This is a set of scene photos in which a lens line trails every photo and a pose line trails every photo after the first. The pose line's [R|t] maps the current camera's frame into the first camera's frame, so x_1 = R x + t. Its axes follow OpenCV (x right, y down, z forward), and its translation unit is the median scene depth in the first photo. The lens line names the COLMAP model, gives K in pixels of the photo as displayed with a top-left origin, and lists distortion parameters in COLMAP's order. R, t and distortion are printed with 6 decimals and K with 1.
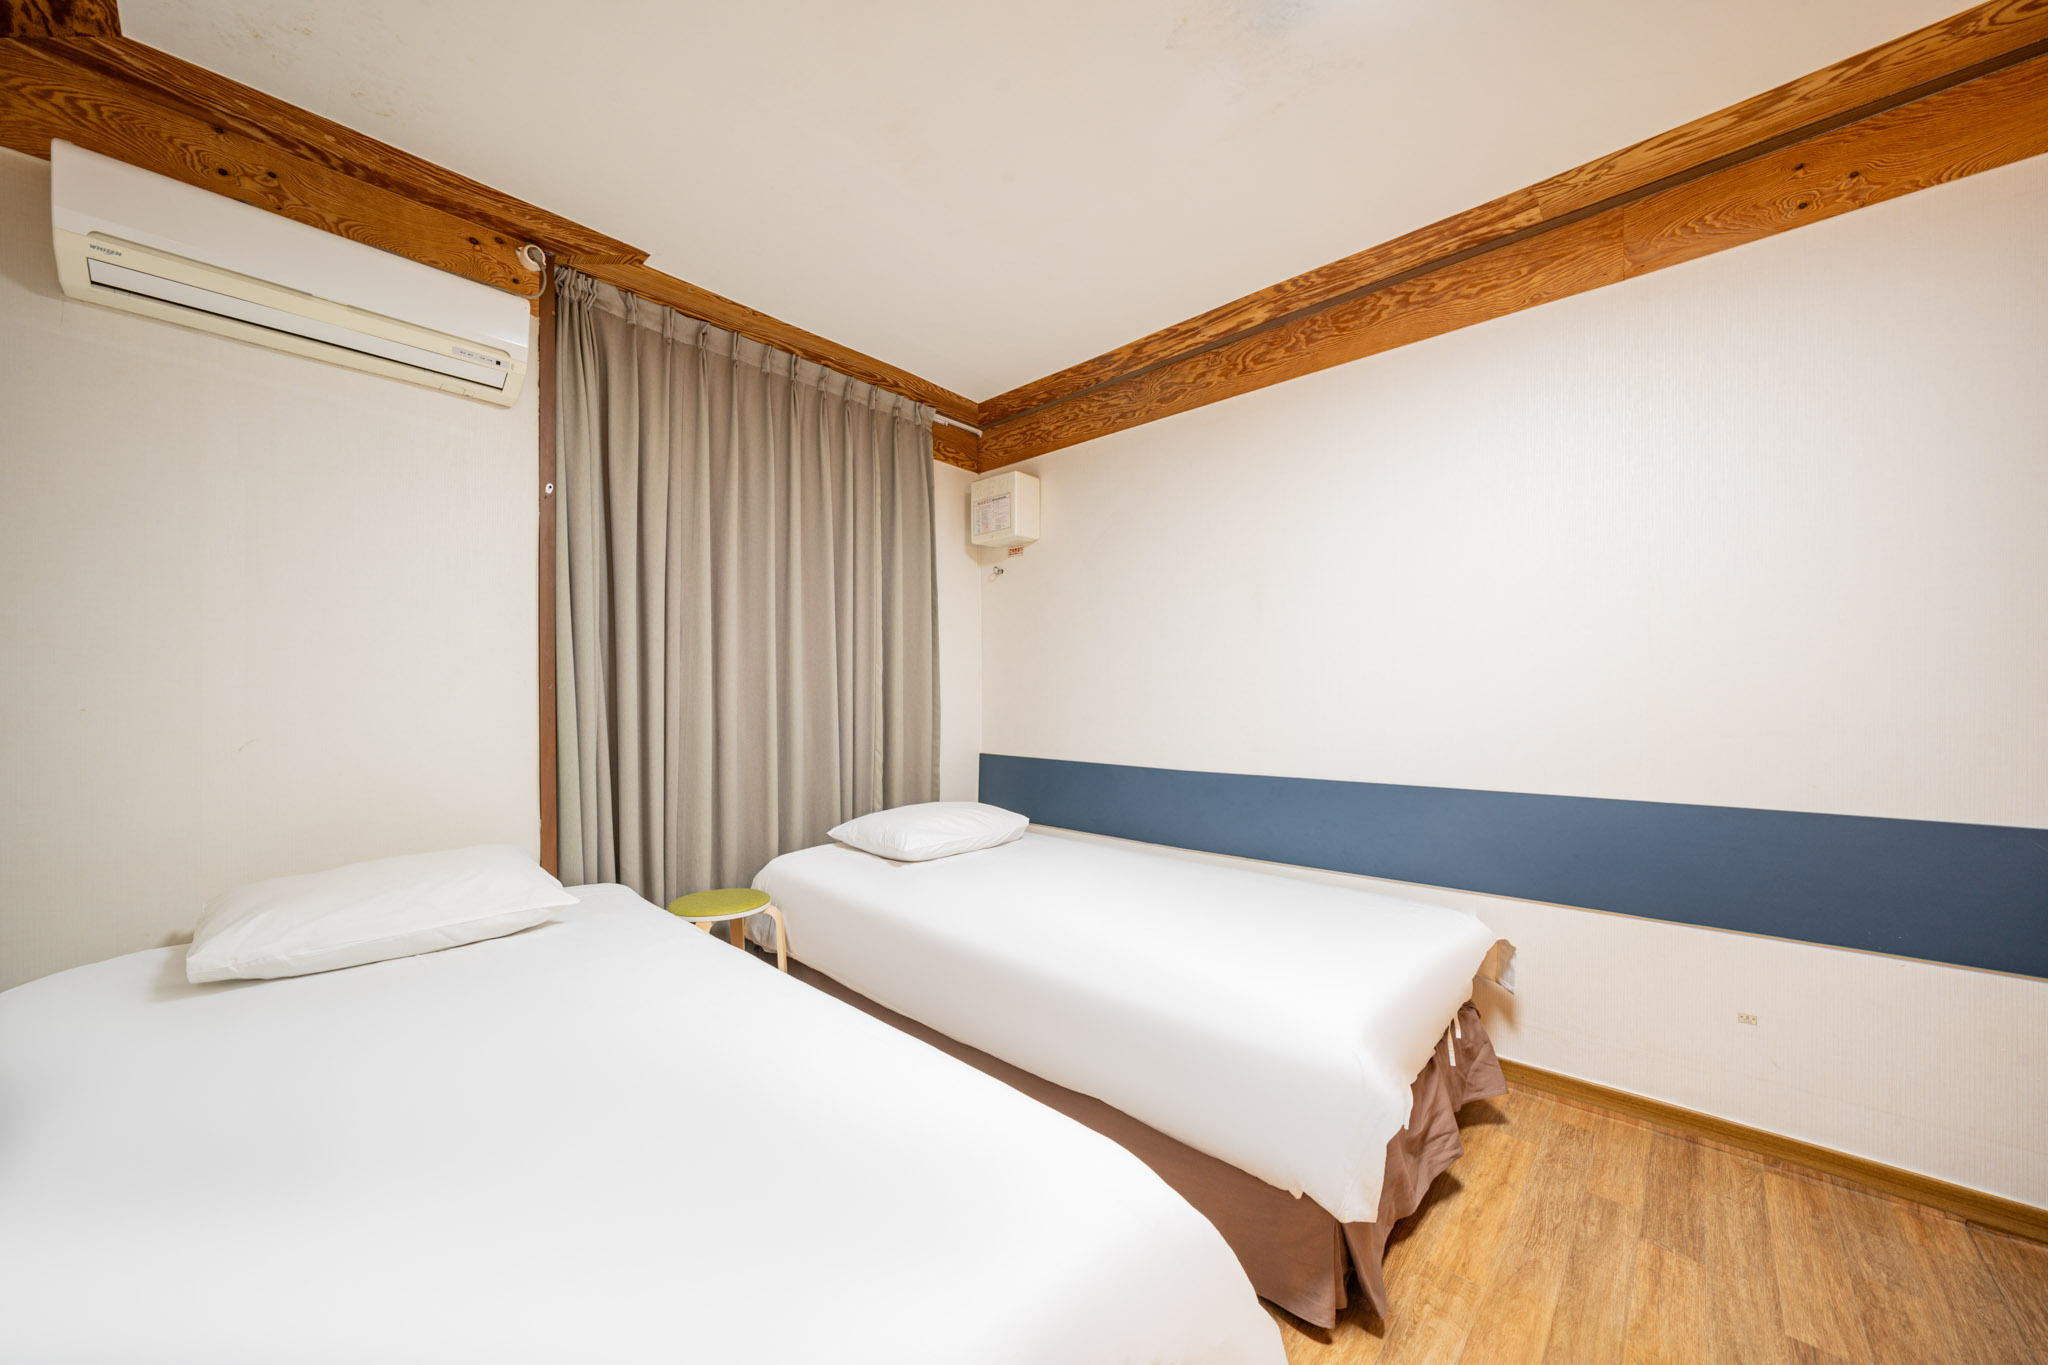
lens RADIAL K [[723.6, 0, 1022.4], [0, 723.6, 697.9], [0, 0, 1]] dist [-0.000987, -0.000199]
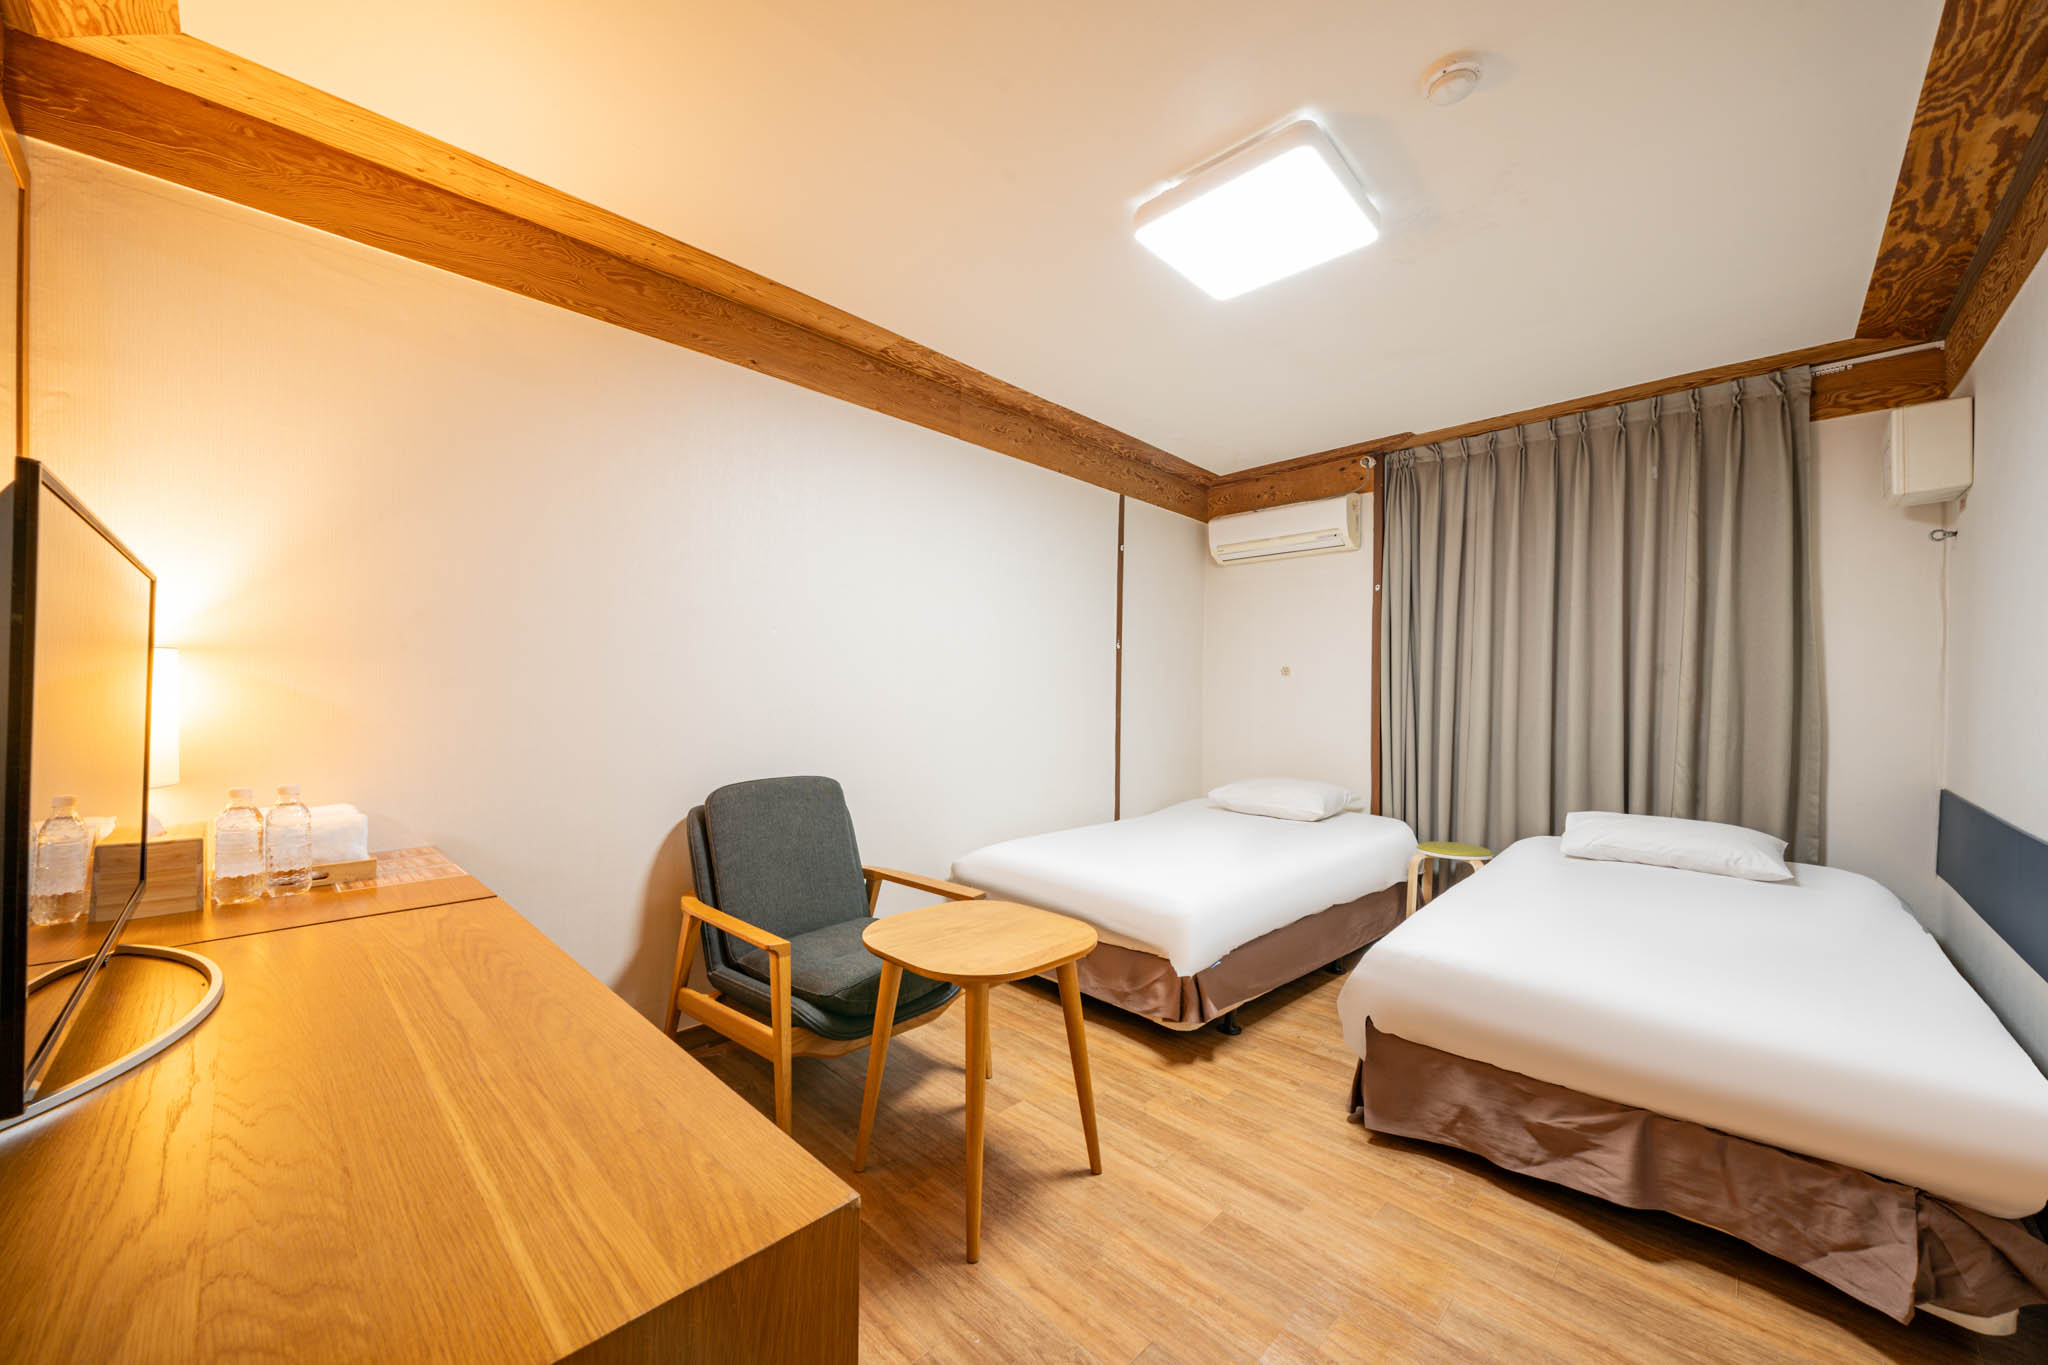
lens RADIAL K [[750.4, 0, 1015.9], [0, 750.4, 690.6], [0, 0, 1]] dist [-0.000413, -0.000310]
pose [[-0.021948, -0.010488, -0.999704, 1.167099], [-0.004611, 0.999935, -0.010389, -0.018262], [0.999748, 0.004382, -0.021995, 0.168075]]
